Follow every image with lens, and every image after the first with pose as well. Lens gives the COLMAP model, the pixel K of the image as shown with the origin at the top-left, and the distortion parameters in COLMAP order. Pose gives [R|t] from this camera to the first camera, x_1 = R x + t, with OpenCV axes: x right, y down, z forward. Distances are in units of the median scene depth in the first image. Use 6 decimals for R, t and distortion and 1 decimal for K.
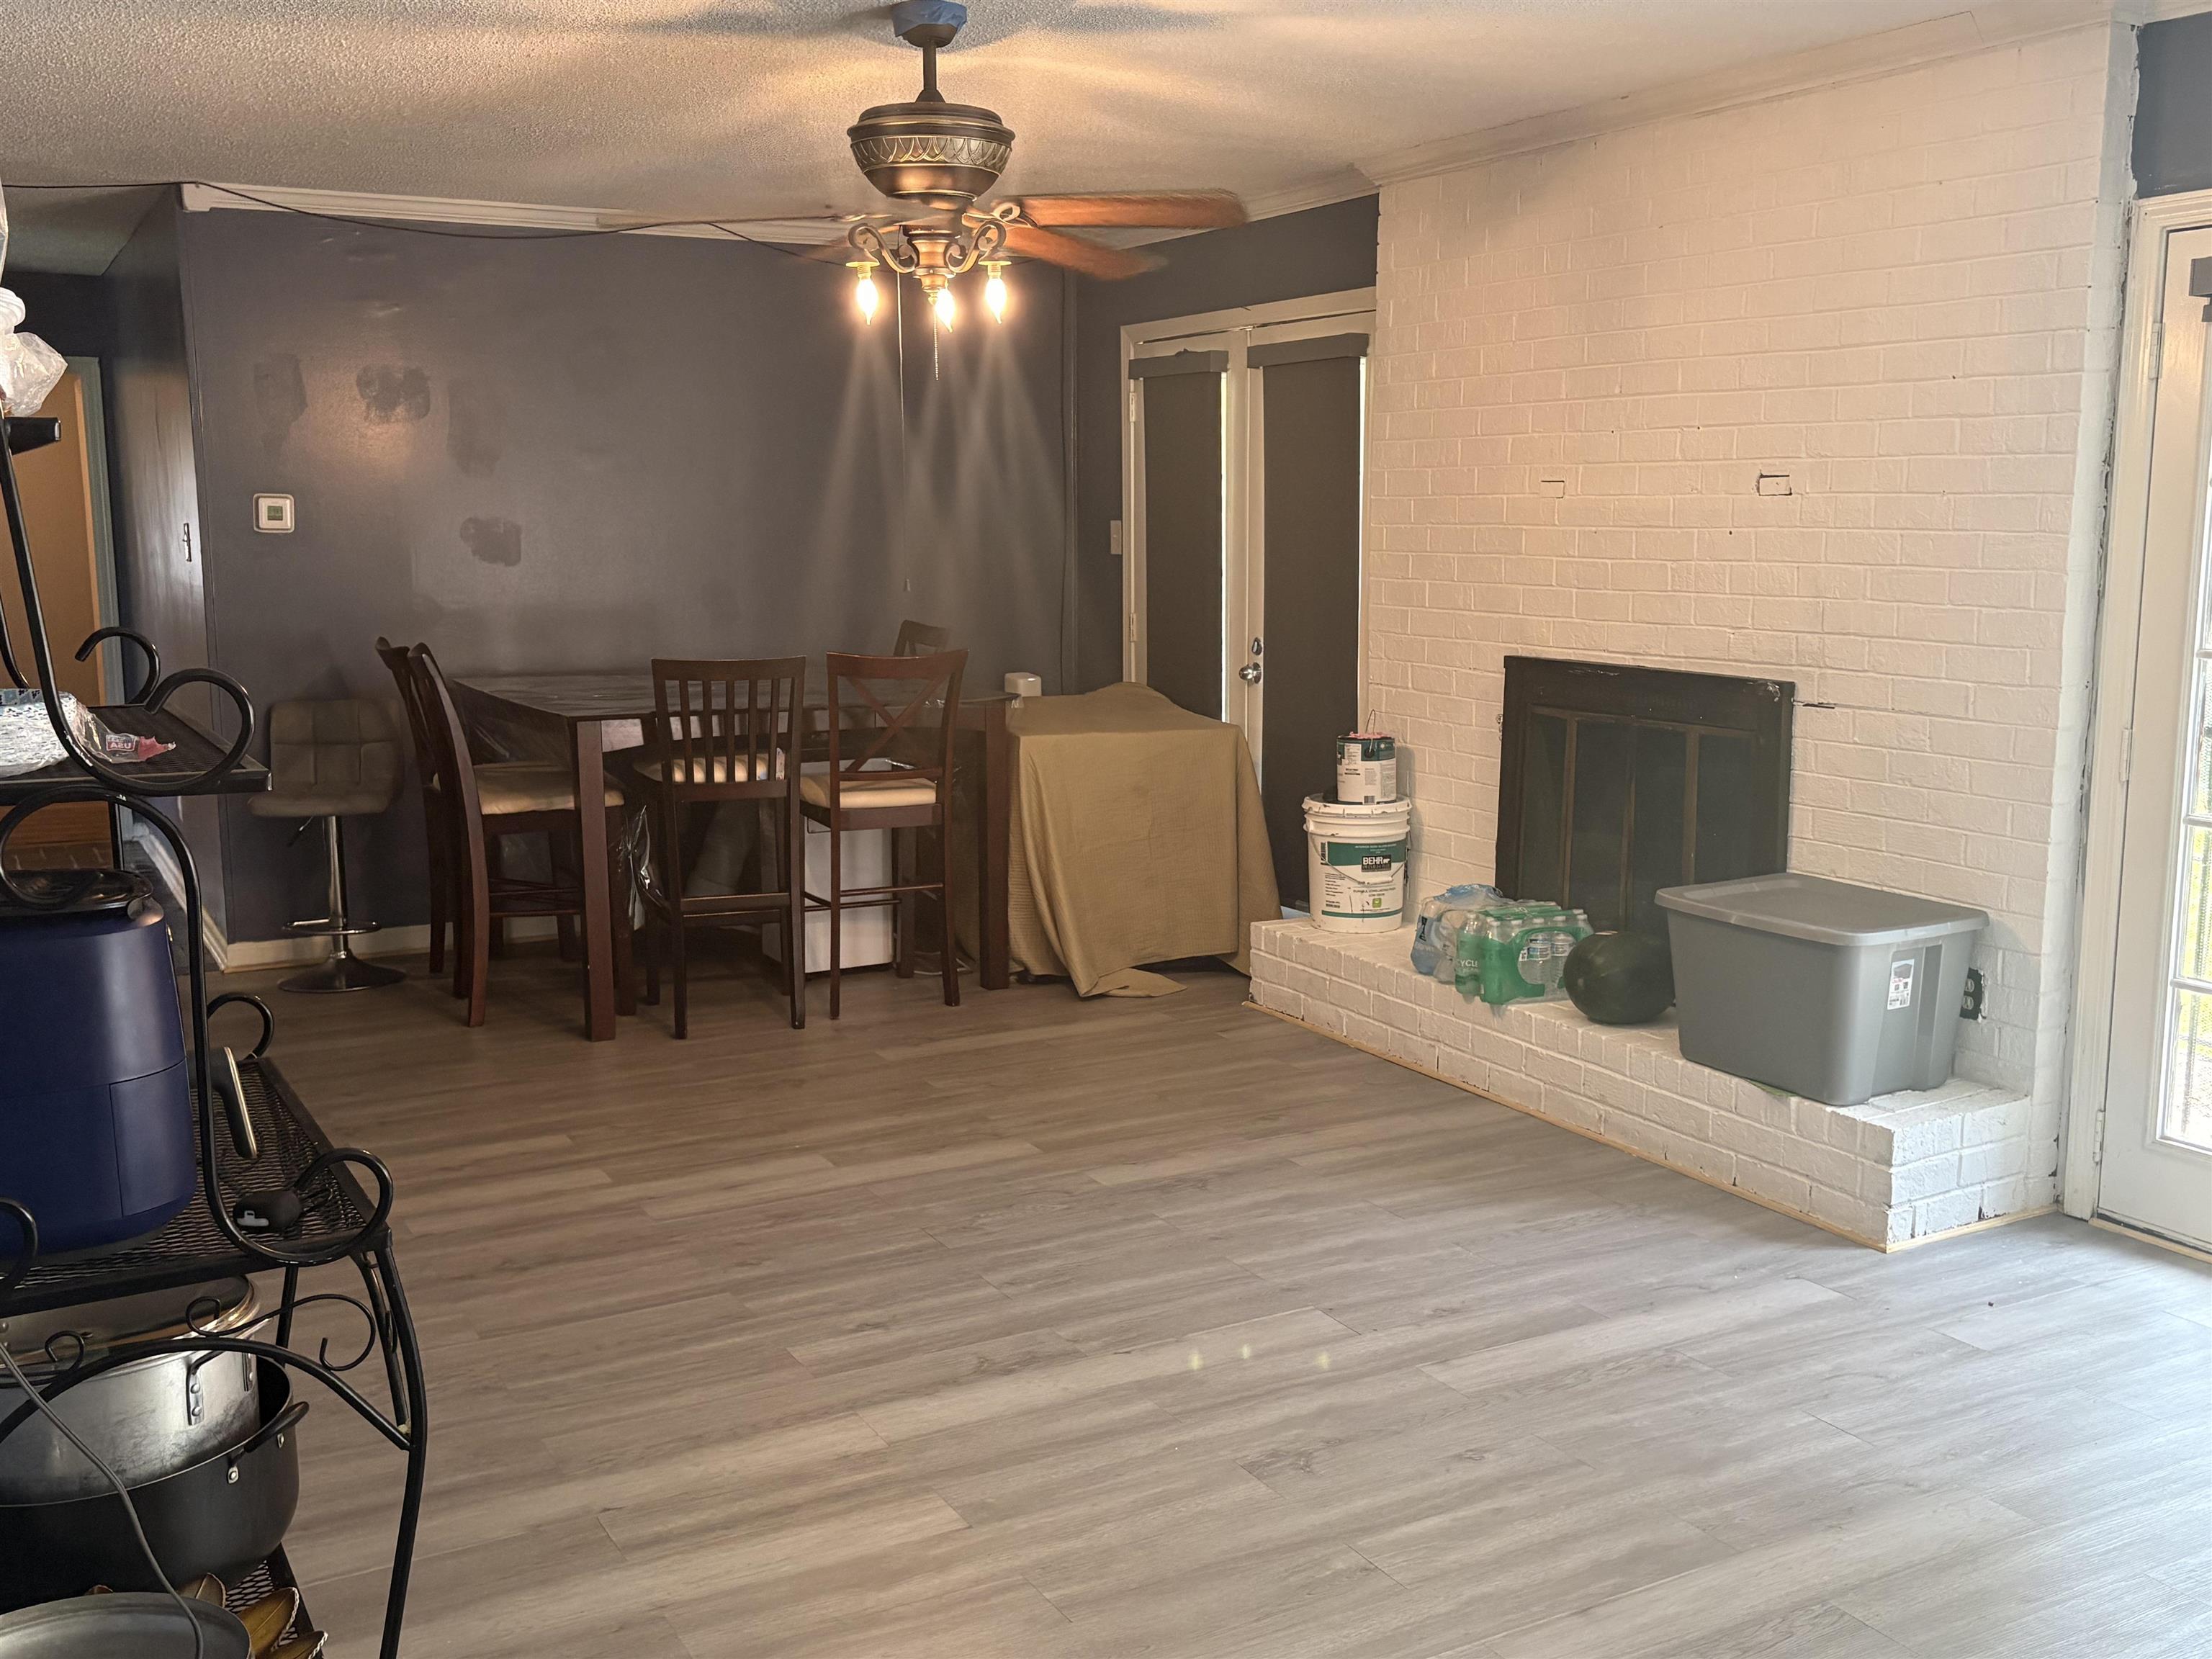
lens RADIAL K [[2100.2, 0, 1107.4], [0, 2100.2, 826.3], [0, 0, 1]] dist [0.121889, 0.000000]
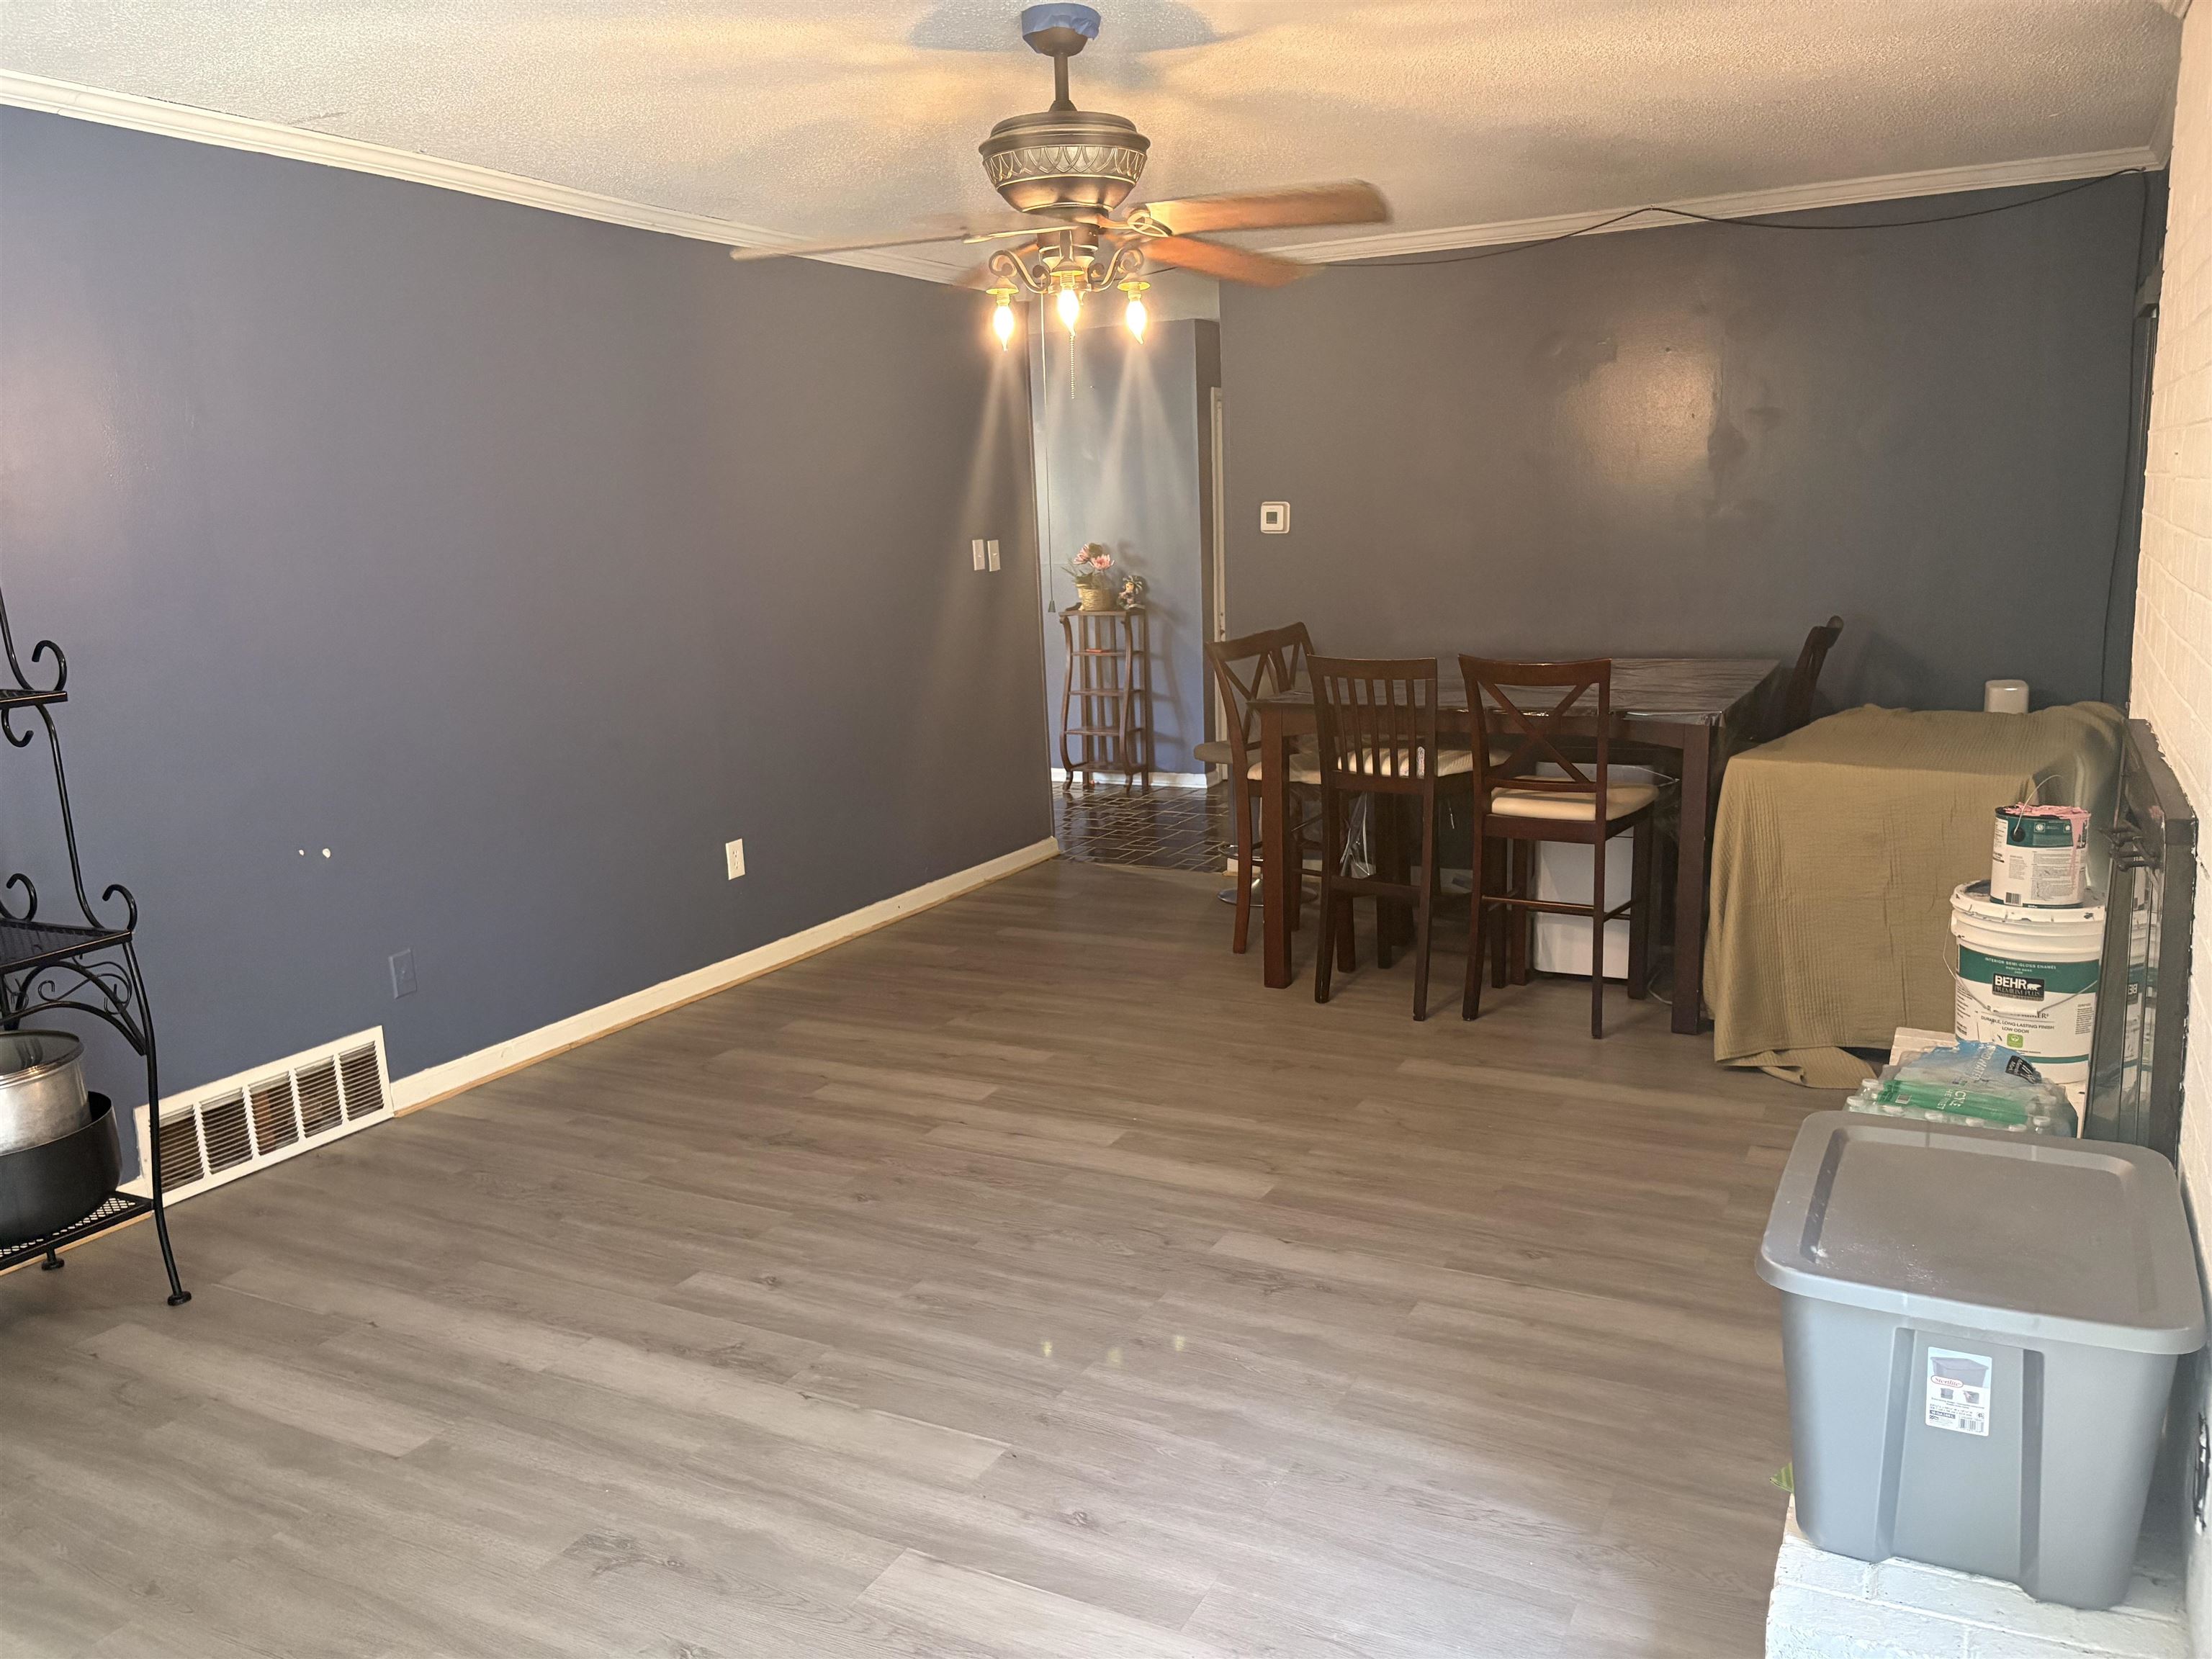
lens RADIAL K [[1684.5, 0, 1108.1], [0, 1684.5, 847.7], [0, 0, 1]] dist [0.035033, -0.009622]
pose [[0.543154, 0.151512, -0.825850, 0.583551], [-0.092556, 0.988394, 0.120460, -0.095982], [0.834516, 0.011009, 0.550873, 0.560410]]
